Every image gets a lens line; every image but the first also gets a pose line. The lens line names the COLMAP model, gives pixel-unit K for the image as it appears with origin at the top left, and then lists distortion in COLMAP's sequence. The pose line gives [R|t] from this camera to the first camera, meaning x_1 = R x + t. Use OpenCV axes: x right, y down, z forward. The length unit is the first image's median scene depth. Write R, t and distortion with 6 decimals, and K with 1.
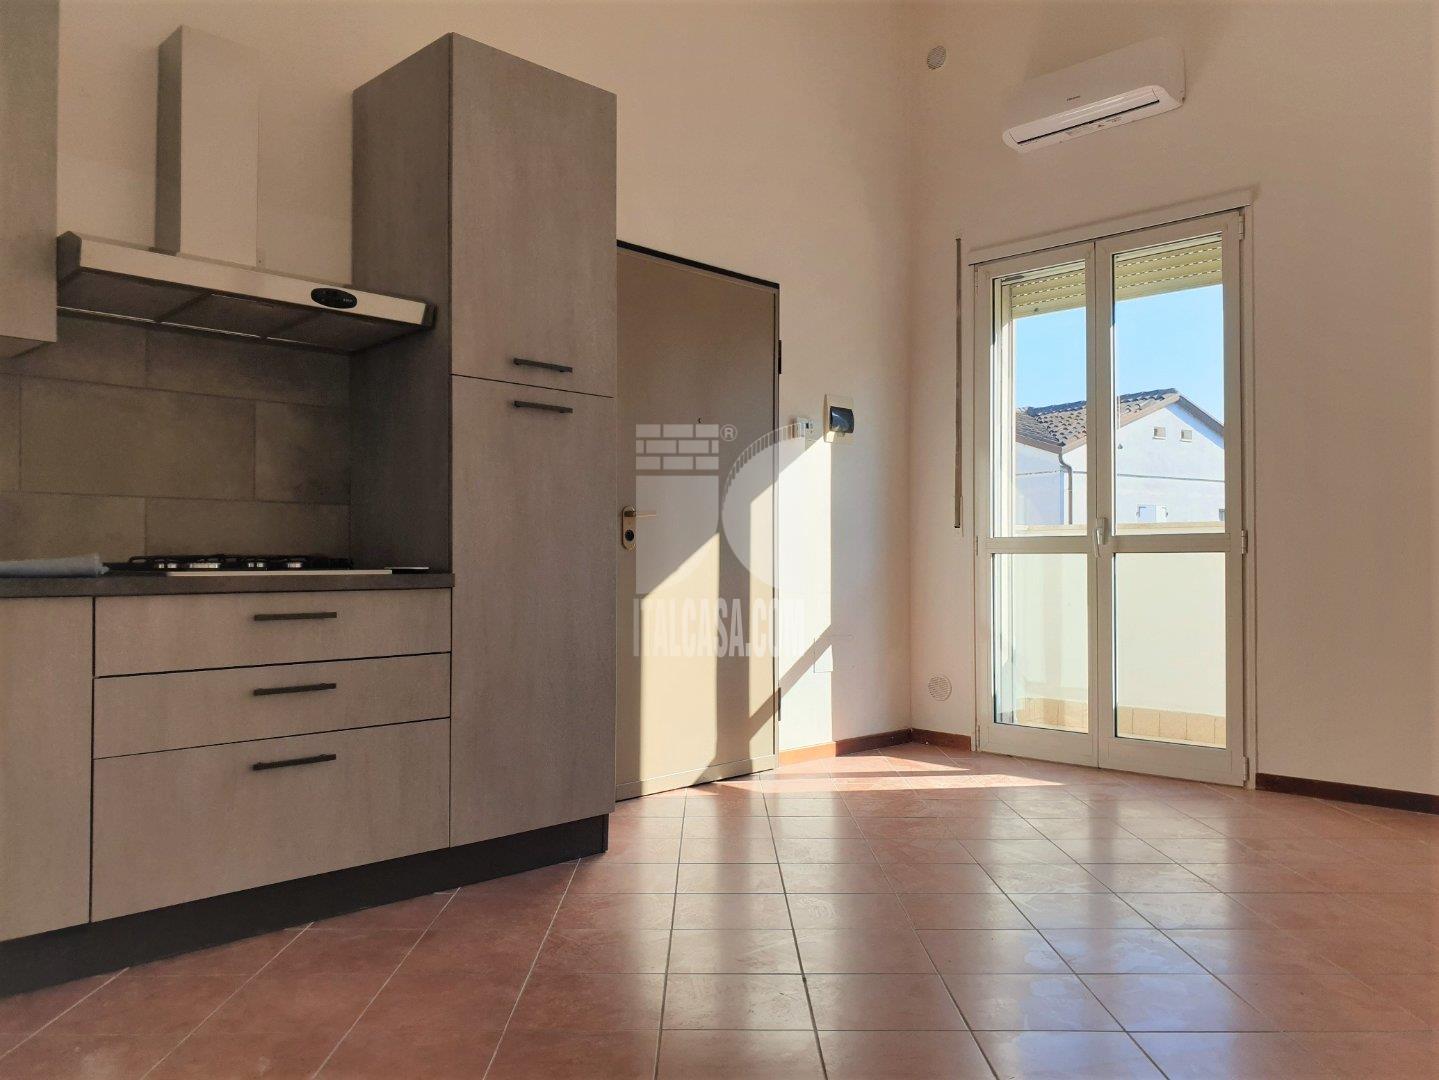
lens RADIAL K [[1120.1, 0, 719.5], [0, 1120.1, 540.0], [0, 0, 1]] dist [0.056869, -0.008812]
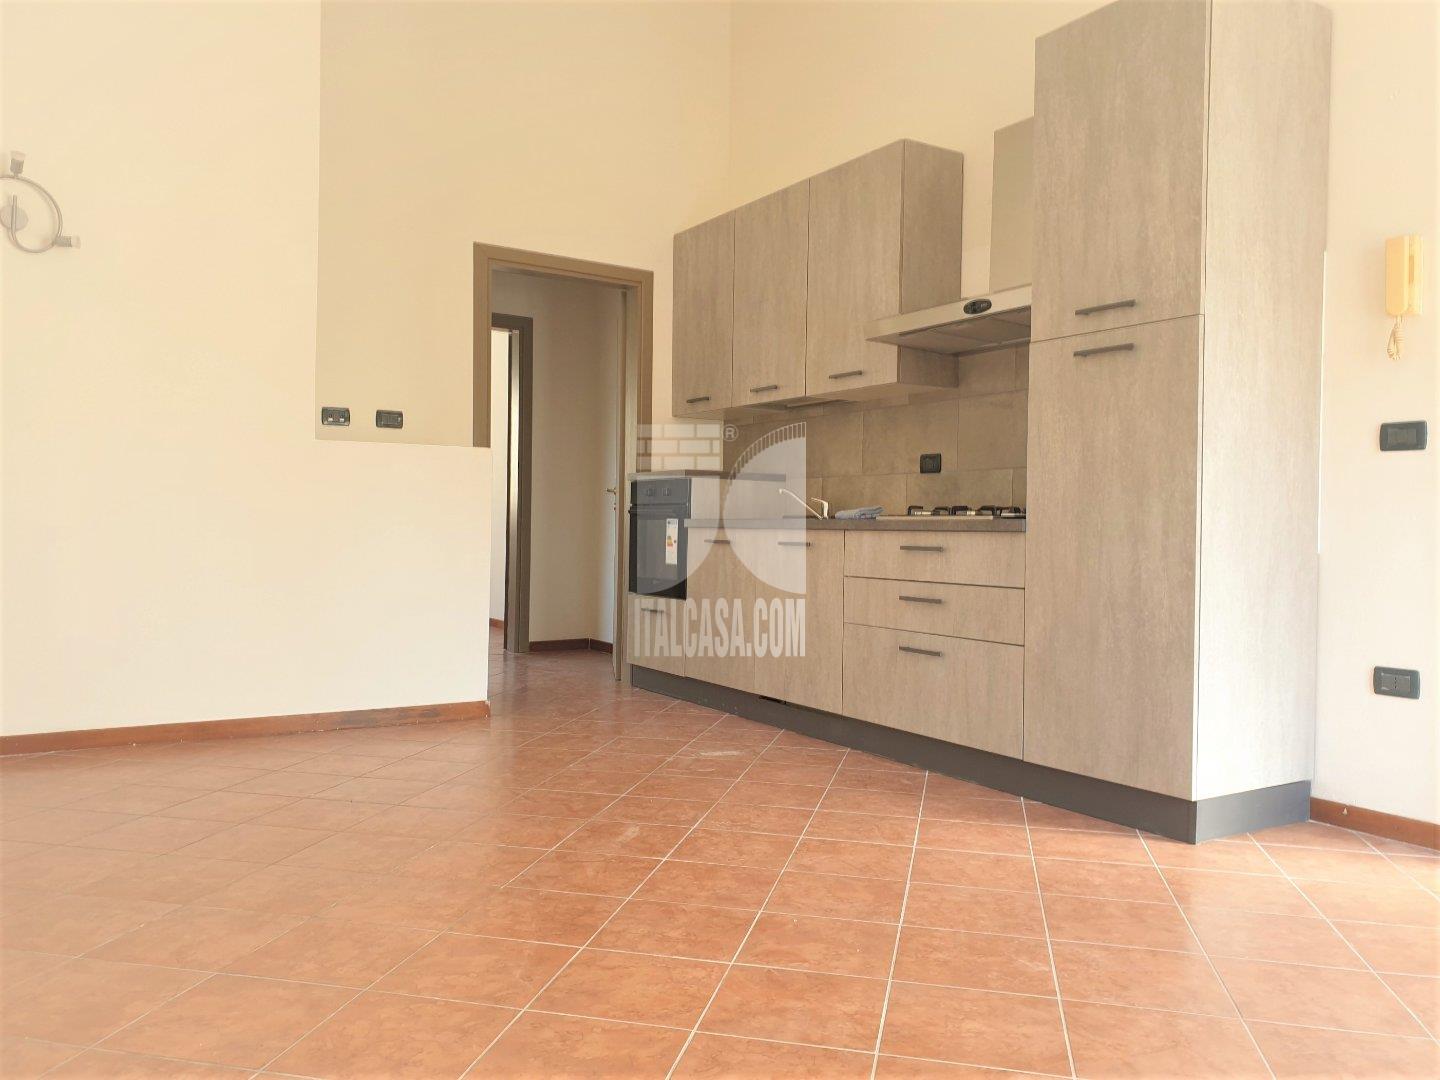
lens RADIAL K [[1151.5, 0, 720.0], [0, 1151.5, 540.0], [0, 0, 1]] dist [0.051027, -0.075052]
pose [[-0.237490, 0.004302, -0.971381, 1.030260], [0.000315, 0.999990, 0.004352, 0.047896], [0.971390, 0.000727, -0.237489, 1.042387]]
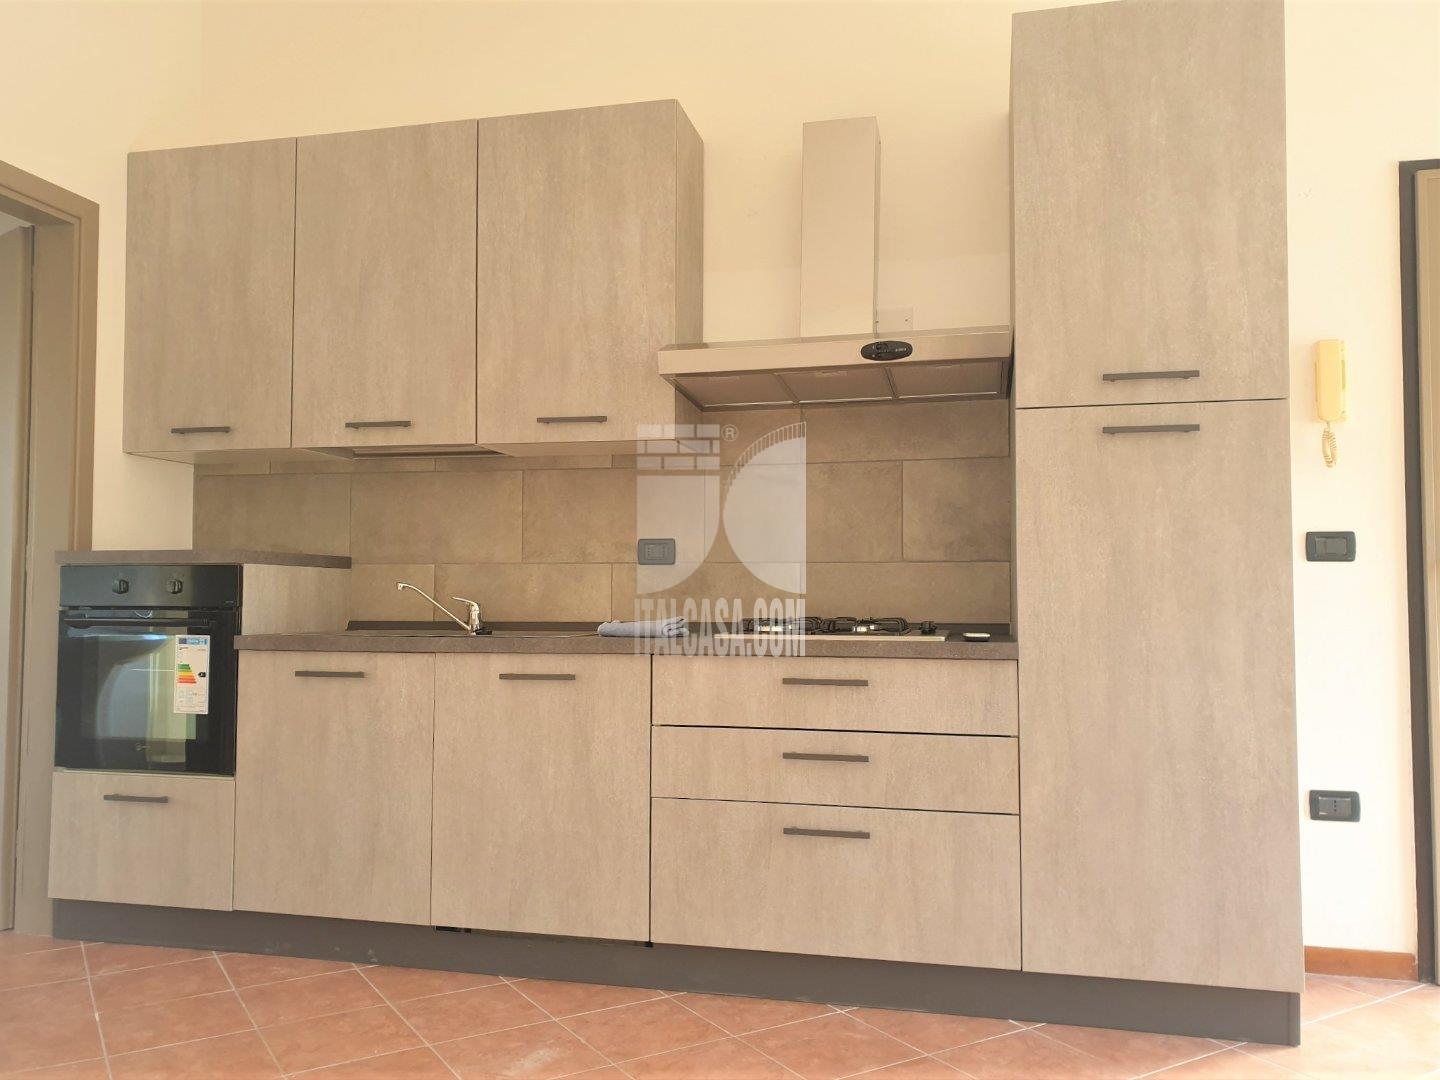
lens RADIAL K [[1151.5, 0, 720.0], [0, 1151.5, 540.0], [0, 0, 1]] dist [0.051027, -0.075052]
pose [[0.520087, -0.043320, -0.853014, 0.415731], [0.013208, 0.999001, -0.042680, -0.013758], [0.854011, 0.010931, 0.520140, 0.381234]]
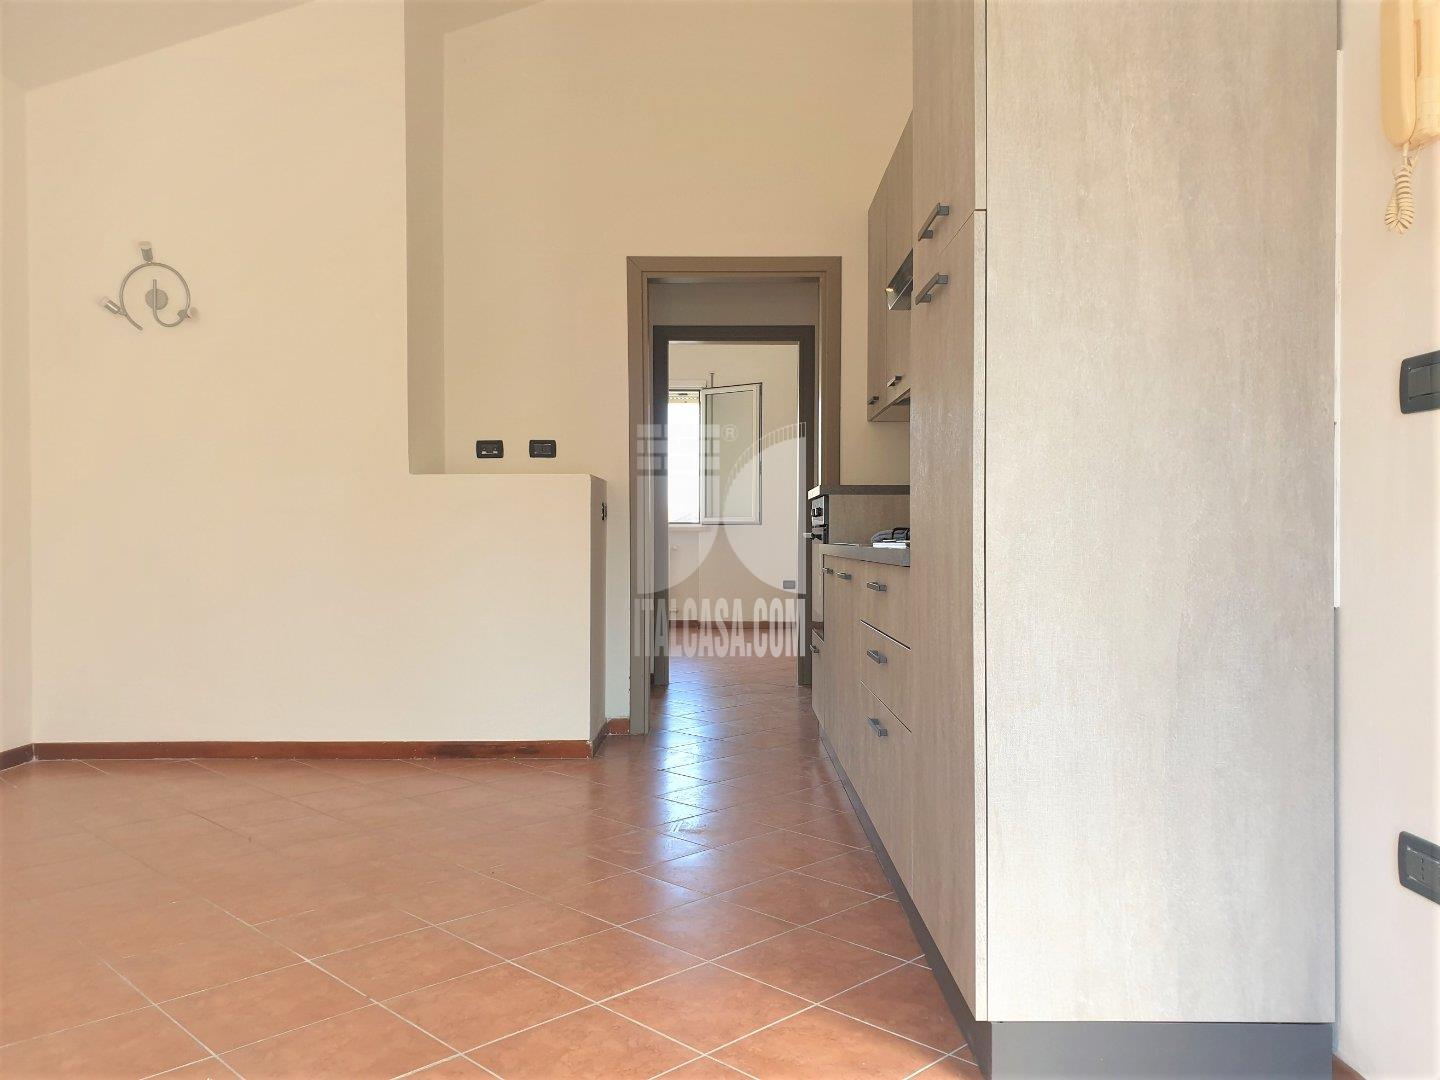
lens RADIAL K [[1151.5, 0, 720.0], [0, 1151.5, 540.0], [0, 0, 1]] dist [0.051027, -0.075052]
pose [[-0.733840, -0.002048, -0.679319, 0.422201], [0.009841, 0.999858, -0.013646, 0.035774], [0.679251, -0.016699, -0.733716, 1.592919]]
